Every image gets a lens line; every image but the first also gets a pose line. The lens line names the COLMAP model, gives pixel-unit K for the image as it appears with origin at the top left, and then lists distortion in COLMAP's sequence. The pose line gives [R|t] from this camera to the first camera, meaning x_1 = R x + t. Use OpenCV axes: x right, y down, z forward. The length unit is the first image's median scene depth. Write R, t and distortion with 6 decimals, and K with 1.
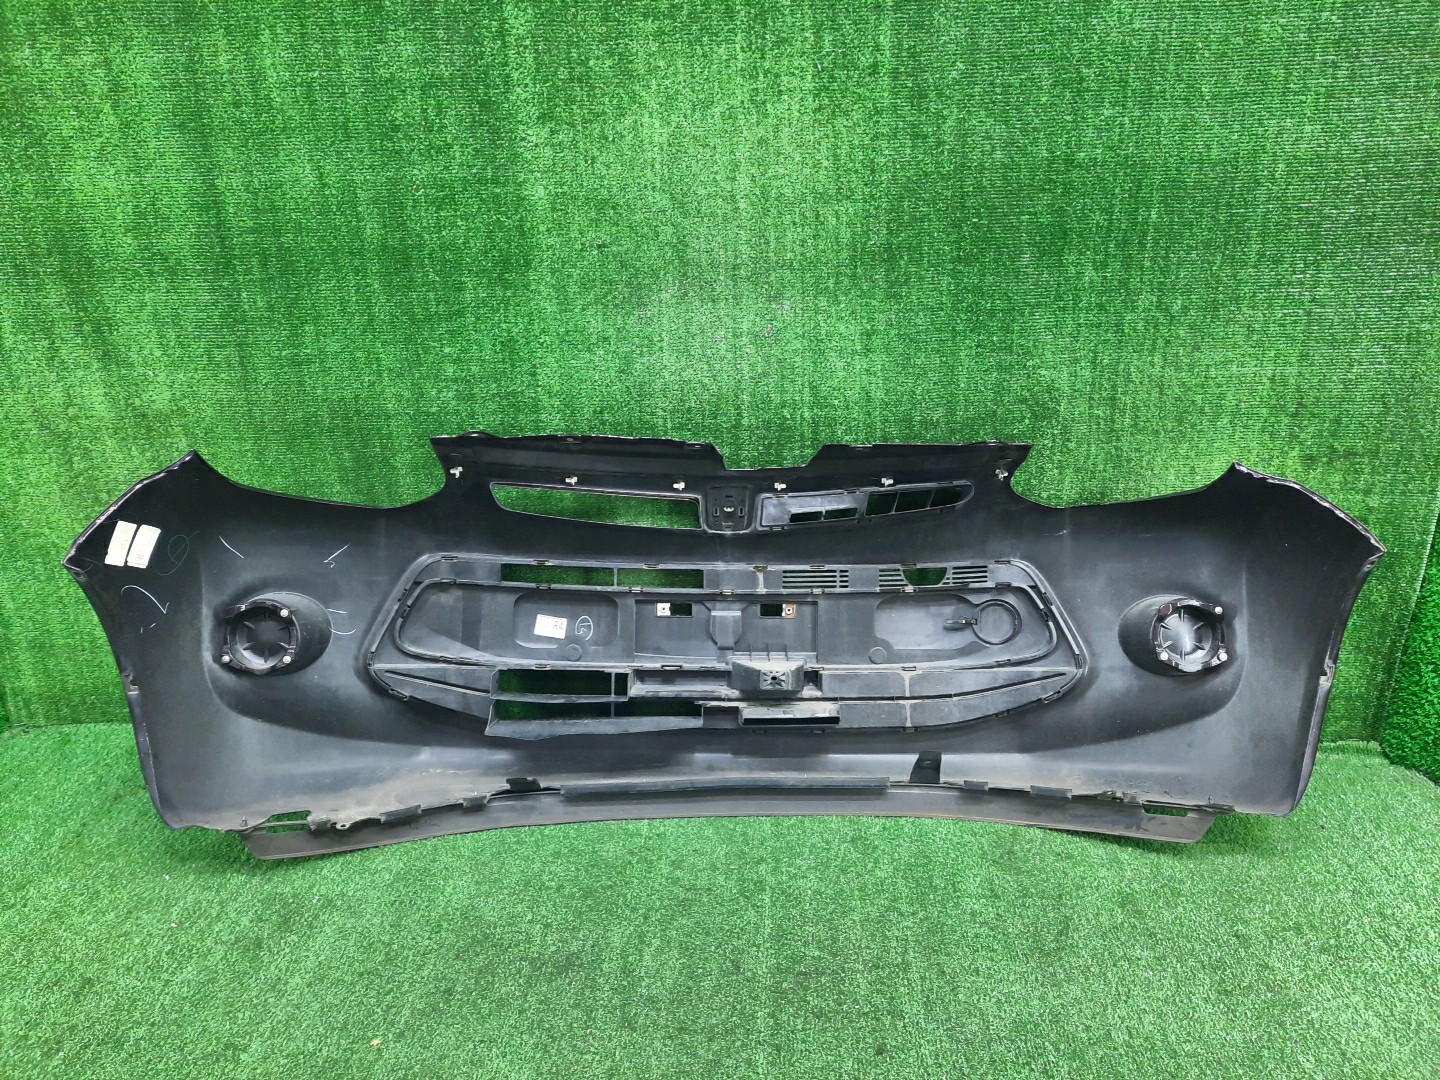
lens RADIAL K [[1038.6, 0, 729.1], [0, 1038.6, 562.9], [0, 0, 1]] dist [0.009684, -0.004000]
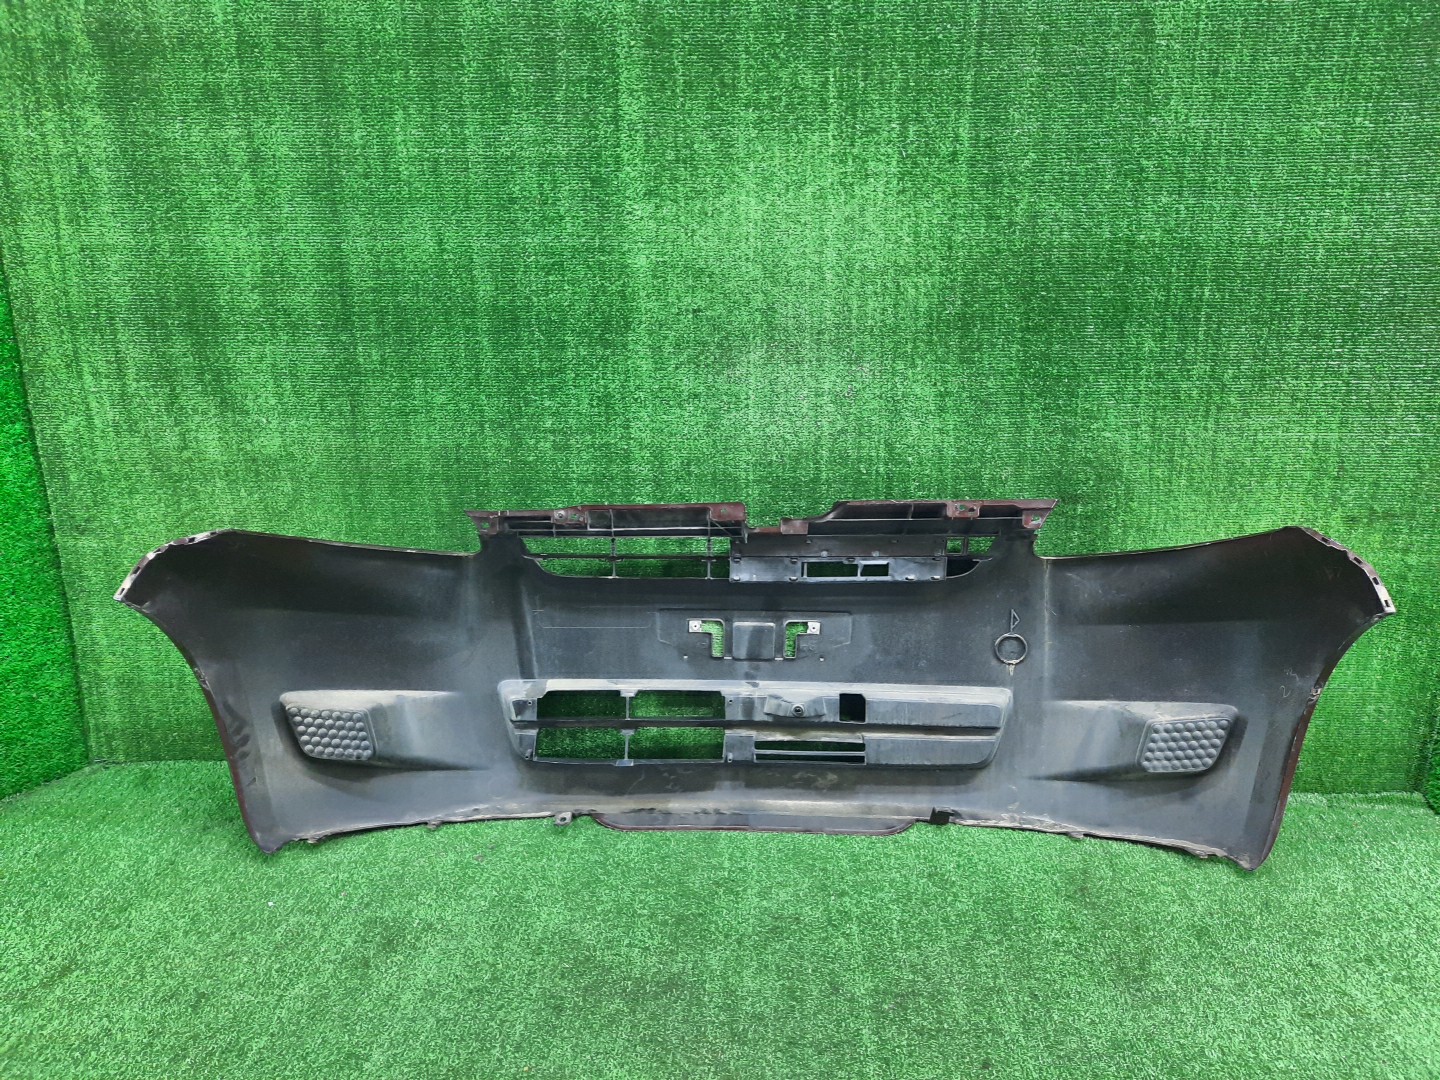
lens RADIAL K [[1038.6, 0, 727.5], [0, 1038.6, 563.1], [0, 0, 1]] dist [0.009684, -0.004000]
pose [[0.999728, 0.017071, 0.015919, -0.104046], [-0.015627, 0.996100, -0.086841, 0.050210], [-0.017340, 0.086568, 0.996095, -0.053002]]
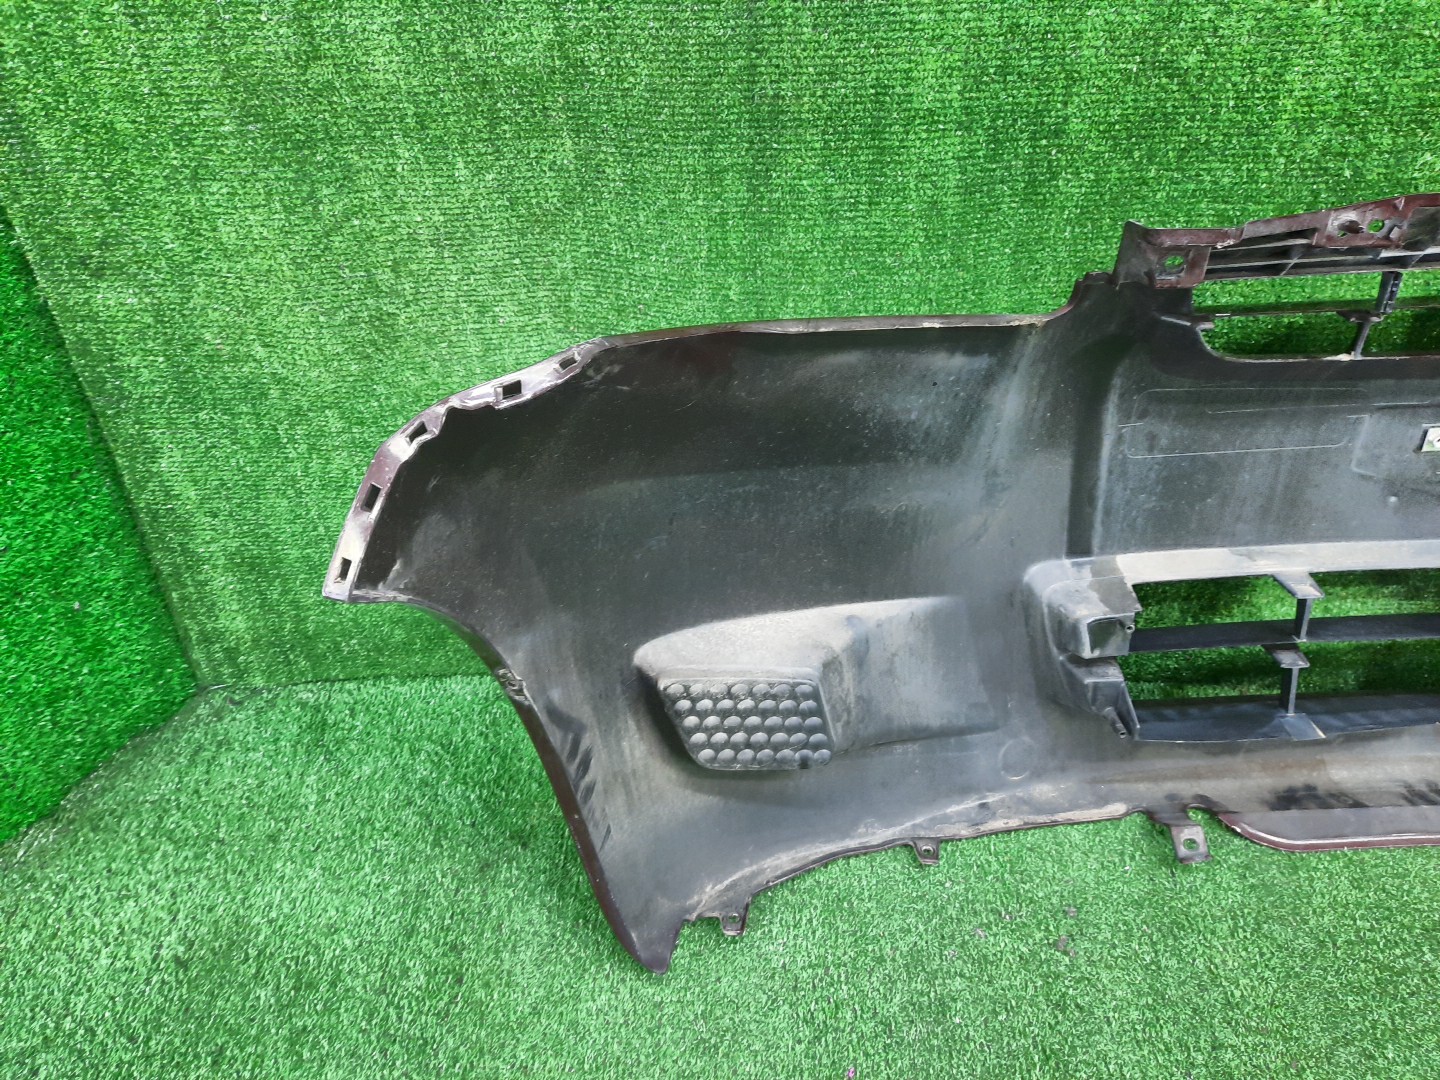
lens RADIAL K [[1038.6, 0, 711.9], [0, 1038.6, 554.6], [0, 0, 1]] dist [0.009684, -0.004000]
pose [[0.999511, -0.020322, 0.023746, -0.520083], [0.012784, 0.959122, 0.282705, -0.082018], [-0.028521, -0.282264, 0.958913, 0.578491]]
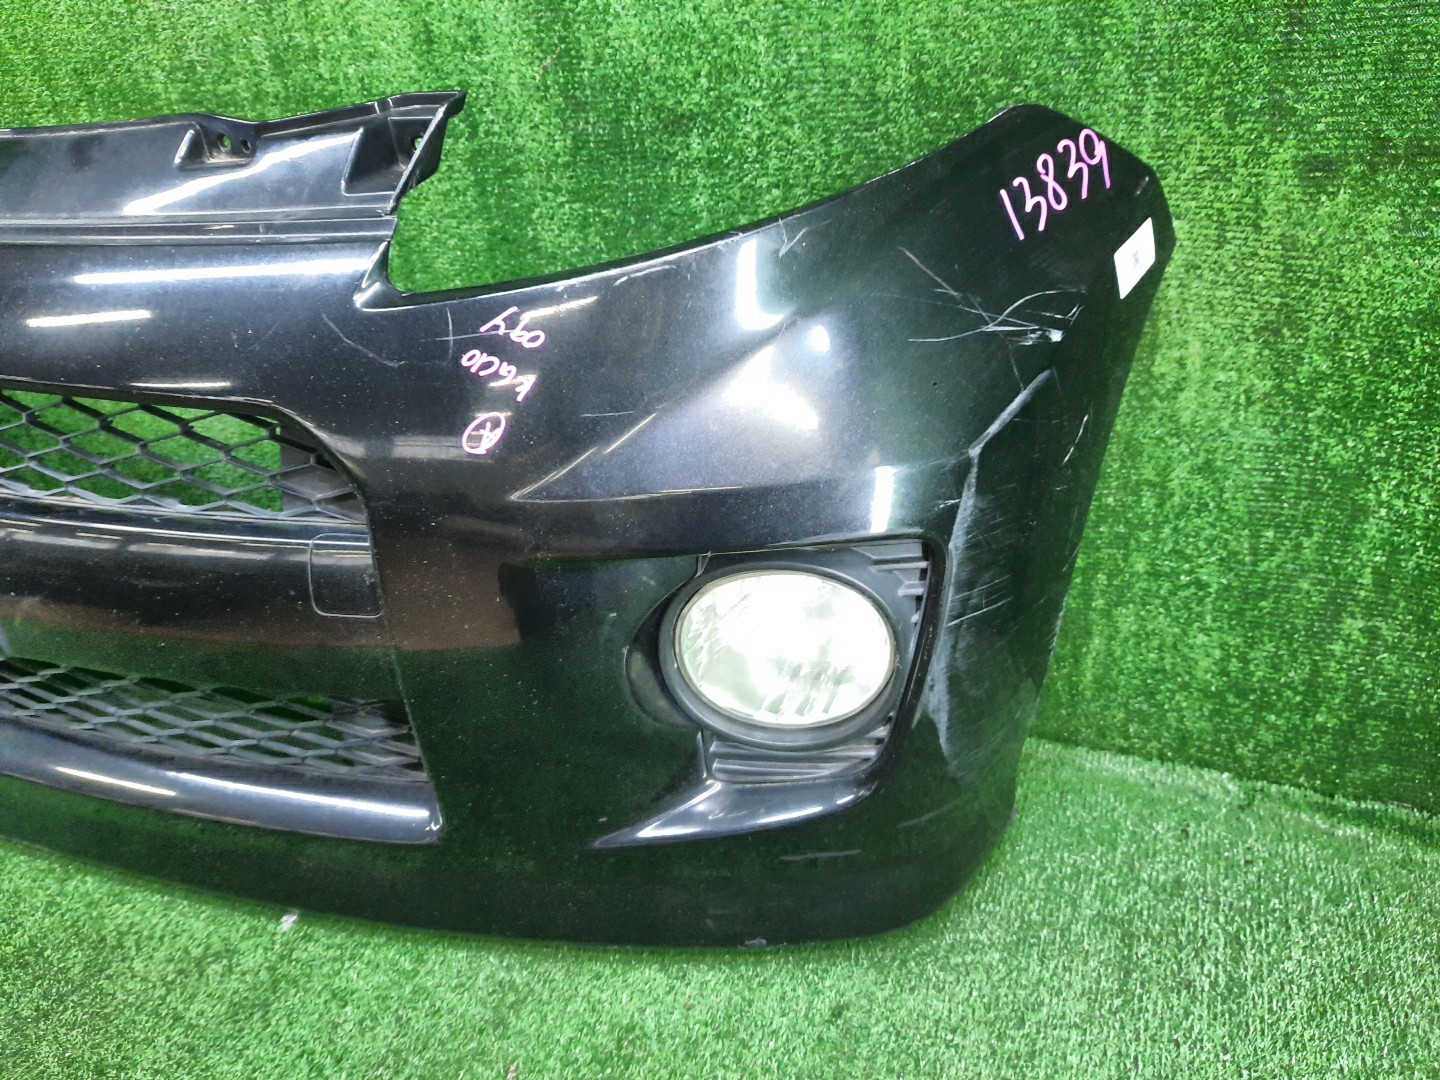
lens RADIAL K [[1038.6, 0, 720.9], [0, 1038.6, 537.4], [0, 0, 1]] dist [0.009684, -0.004000]
pose [[0.951509, 0.117984, -0.284097, 0.486955], [-0.087063, 0.989051, 0.119154, 0.022281], [0.295045, -0.088641, 0.951363, 0.533566]]
